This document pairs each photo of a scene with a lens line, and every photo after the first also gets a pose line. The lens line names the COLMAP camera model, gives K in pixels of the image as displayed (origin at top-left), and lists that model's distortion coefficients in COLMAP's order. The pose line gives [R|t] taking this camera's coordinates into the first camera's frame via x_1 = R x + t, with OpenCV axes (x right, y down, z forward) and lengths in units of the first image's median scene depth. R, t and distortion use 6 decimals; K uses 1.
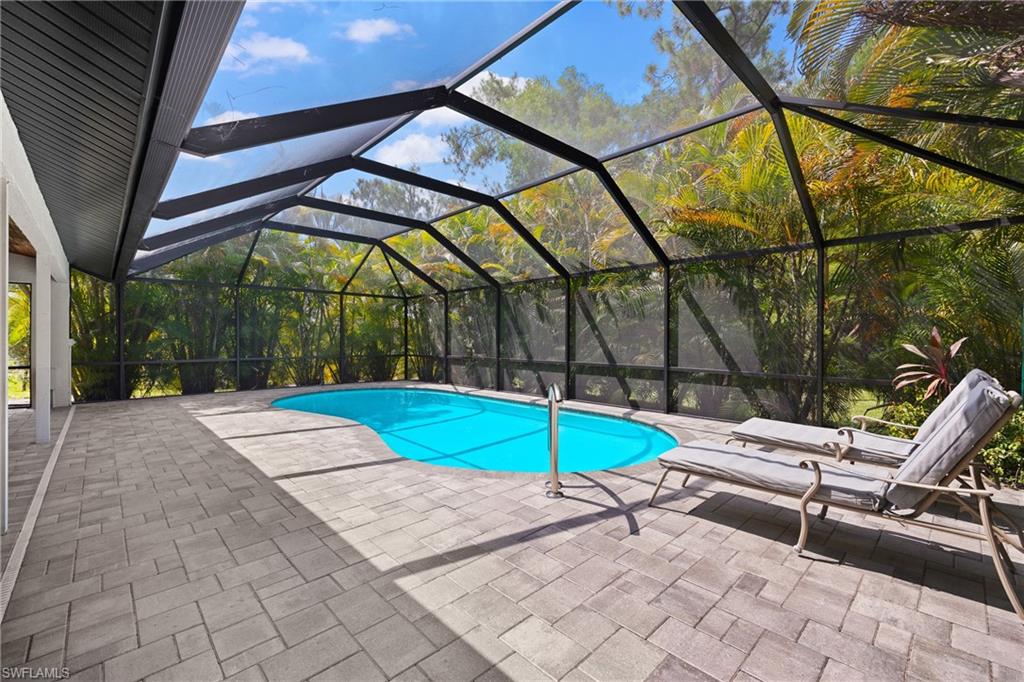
lens RADIAL K [[431.2, 0, 517.1], [0, 431.2, 339.1], [0, 0, 1]] dist [0.001130, -0.000120]
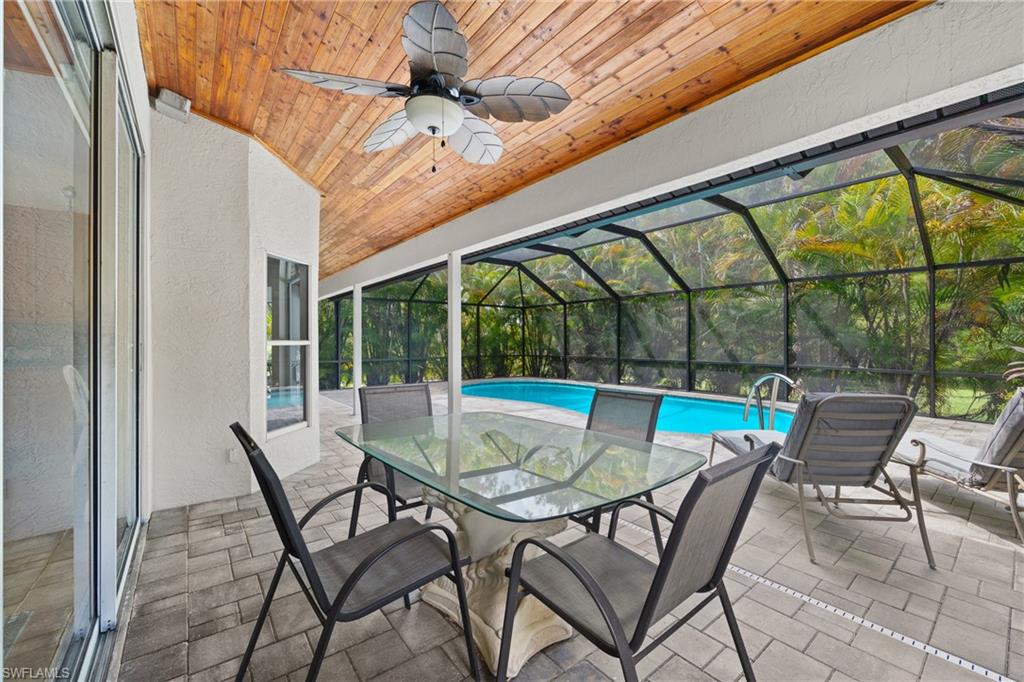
lens RADIAL K [[410.0, 0, 513.3], [0, 410.0, 338.8], [0, 0, 1]] dist [-0.002290, 0.000932]
pose [[0.995856, -0.005523, -0.090773, -0.254524], [0.005396, 0.999984, -0.001643, -0.008931], [0.090781, 0.001147, 0.995870, -0.191360]]
